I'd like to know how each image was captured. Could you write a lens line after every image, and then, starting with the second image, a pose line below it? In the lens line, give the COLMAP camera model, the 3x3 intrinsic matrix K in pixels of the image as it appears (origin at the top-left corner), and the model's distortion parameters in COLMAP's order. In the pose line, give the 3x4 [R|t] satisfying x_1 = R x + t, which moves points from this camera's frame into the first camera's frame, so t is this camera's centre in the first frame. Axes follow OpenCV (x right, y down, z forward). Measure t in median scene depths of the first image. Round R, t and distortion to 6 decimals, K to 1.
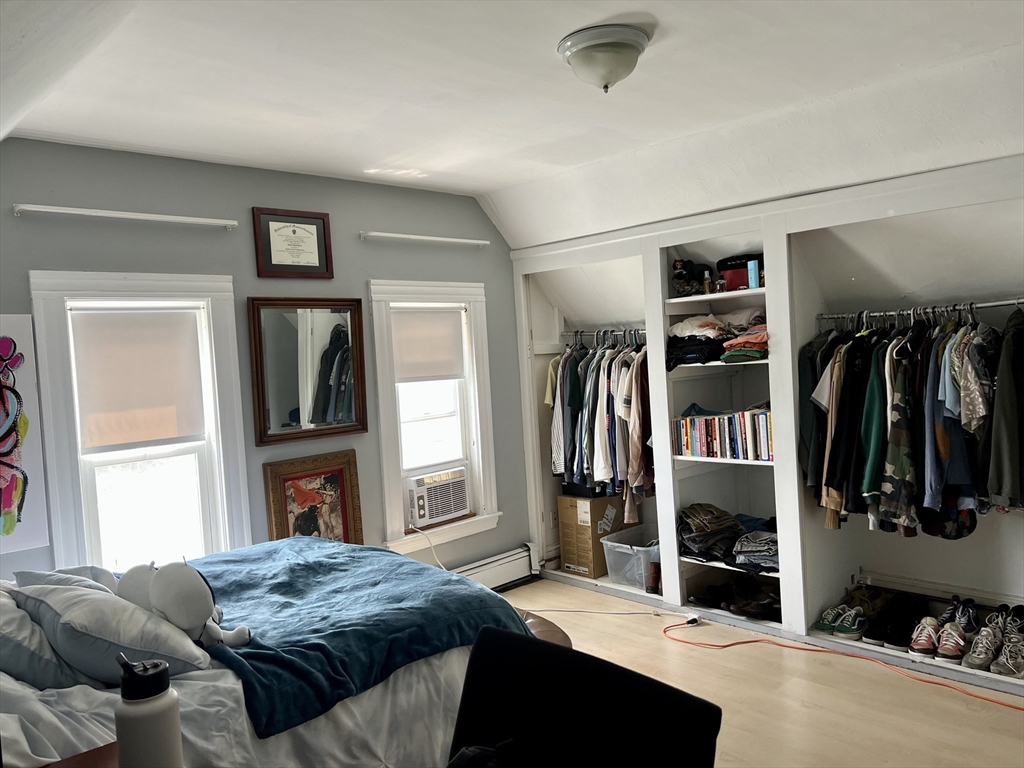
lens RADIAL K [[766.5, 0, 512.1], [0, 766.5, 388.1], [0, 0, 1]] dist [0.058198, -0.063868]
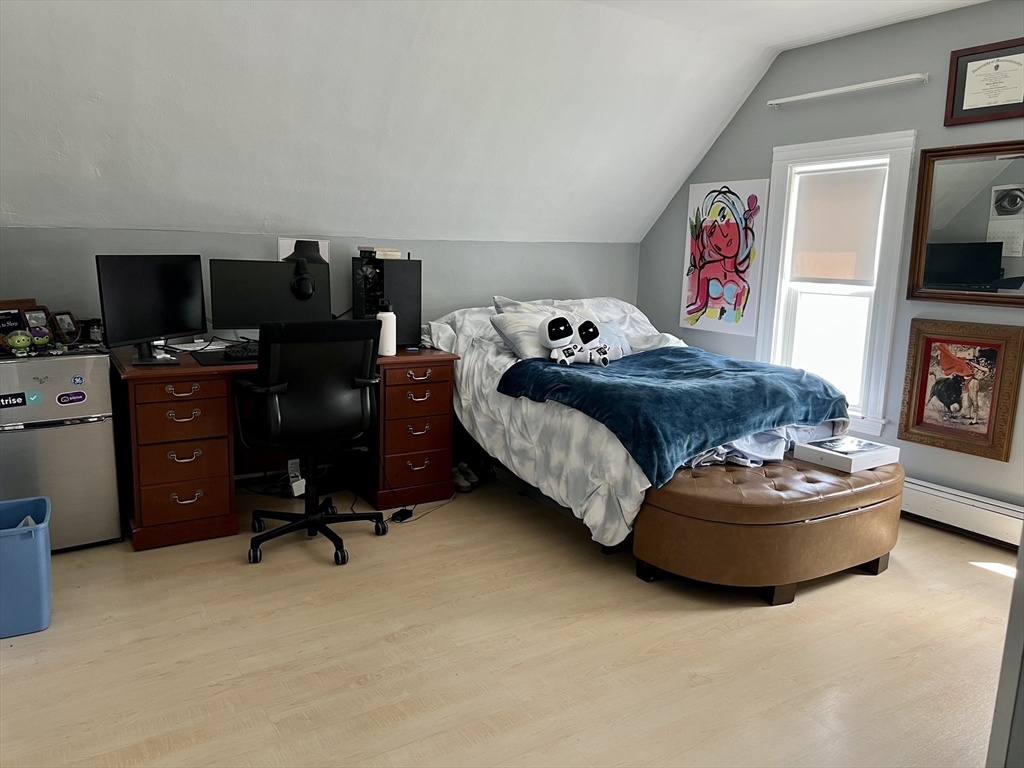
lens RADIAL K [[766.5, 0, 510.2], [0, 766.5, 382.5], [0, 0, 1]] dist [0.058198, -0.063868]
pose [[-0.195489, 0.213605, -0.957161, 0.762088], [-0.064202, 0.971111, 0.229830, -0.019939], [0.978602, 0.106381, -0.176128, 0.651952]]
